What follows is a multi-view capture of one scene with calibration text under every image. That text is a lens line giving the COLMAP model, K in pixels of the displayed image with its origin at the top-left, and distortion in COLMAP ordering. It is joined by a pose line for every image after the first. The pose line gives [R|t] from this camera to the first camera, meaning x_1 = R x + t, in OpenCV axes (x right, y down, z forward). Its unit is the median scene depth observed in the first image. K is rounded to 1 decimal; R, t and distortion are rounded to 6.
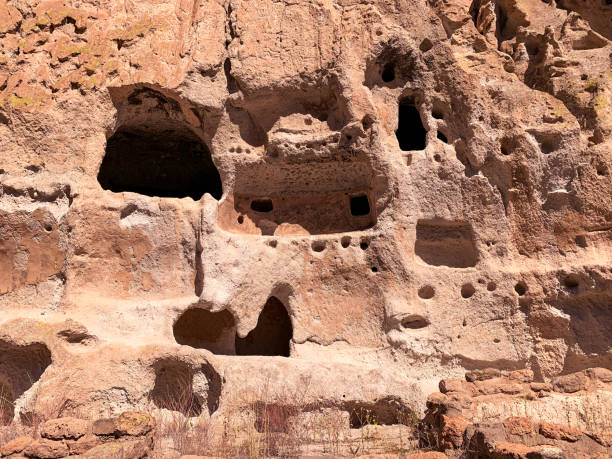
lens RADIAL K [[451.8, 0, 305.3], [0, 451.8, 227.6], [0, 0, 1]] dist [0.013138, -0.013707]
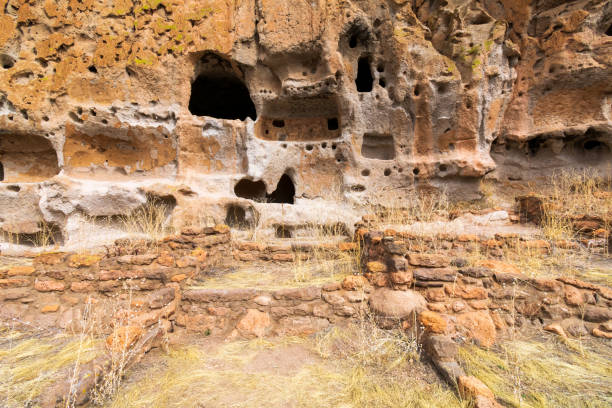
lens RADIAL K [[268.3, 0, 299.7], [0, 268.3, 203.0], [0, 0, 1]] dist [0.001854, -0.000256]
pose [[0.999379, 0.016761, -0.030981, 0.028667], [-0.008135, 0.965580, 0.259978, -0.024569], [0.034272, -0.259565, 0.965117, -0.125200]]
